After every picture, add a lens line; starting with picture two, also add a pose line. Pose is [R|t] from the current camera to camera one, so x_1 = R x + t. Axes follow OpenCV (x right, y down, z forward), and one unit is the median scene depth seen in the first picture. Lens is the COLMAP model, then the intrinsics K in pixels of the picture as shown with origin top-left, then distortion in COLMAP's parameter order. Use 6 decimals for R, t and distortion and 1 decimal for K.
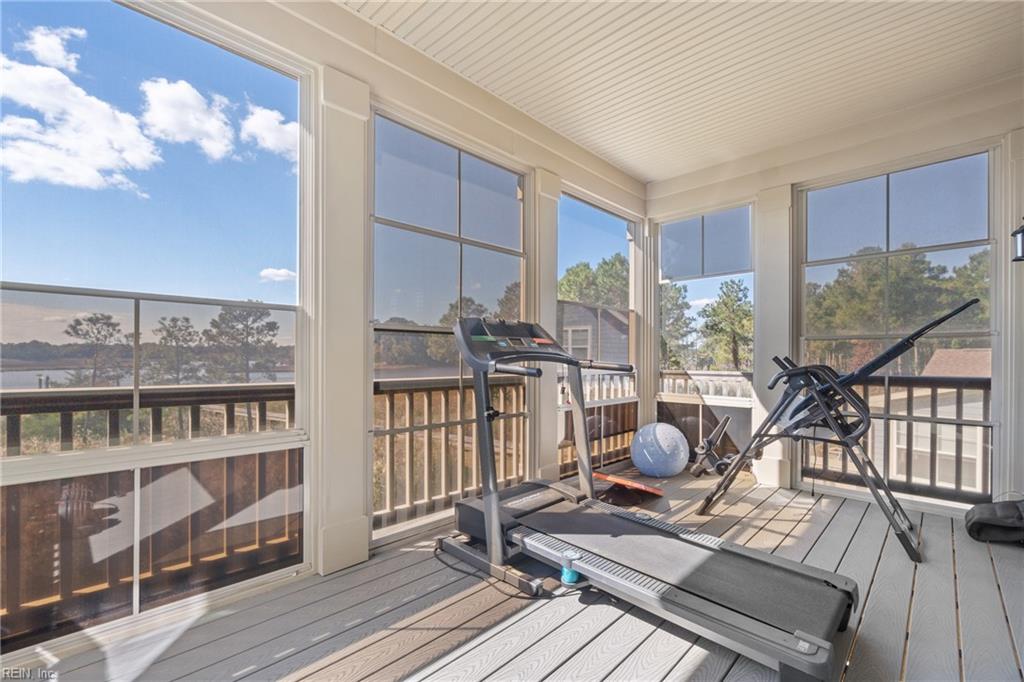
lens RADIAL K [[438.2, 0, 509.5], [0, 438.2, 351.1], [0, 0, 1]] dist [-0.001217, -0.000145]
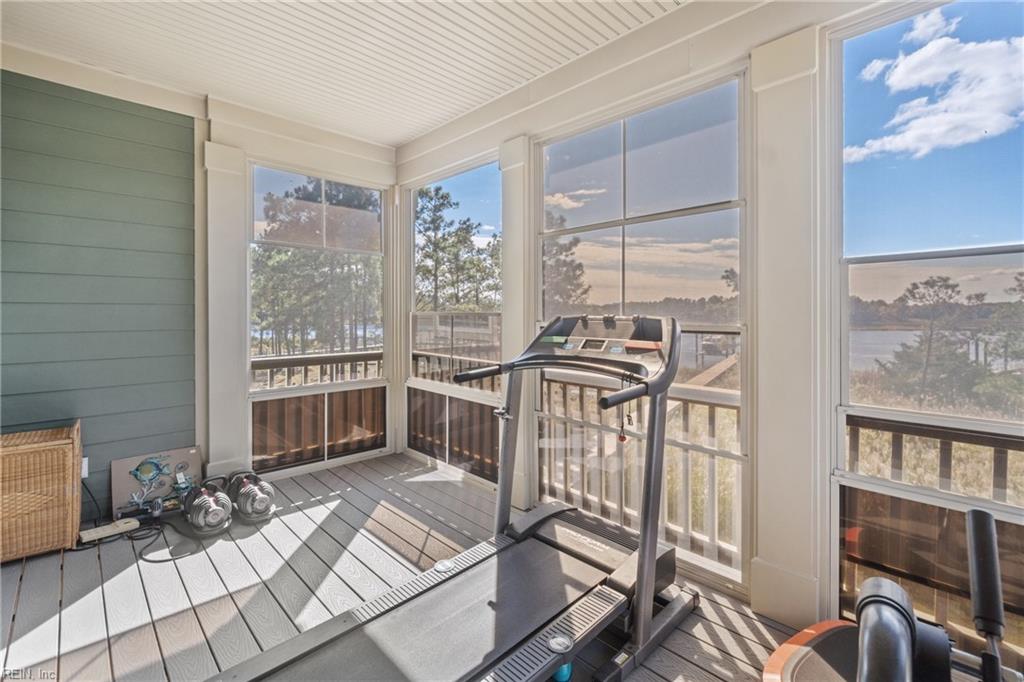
lens RADIAL K [[450.4, 0, 512.4], [0, 450.4, 315.5], [0, 0, 1]] dist [-0.000713, -0.000060]
pose [[-0.007036, 0.001481, -0.999974, 0.855246], [0.007721, 0.999969, 0.001427, -0.079047], [0.999945, -0.007710, -0.007047, 0.854723]]
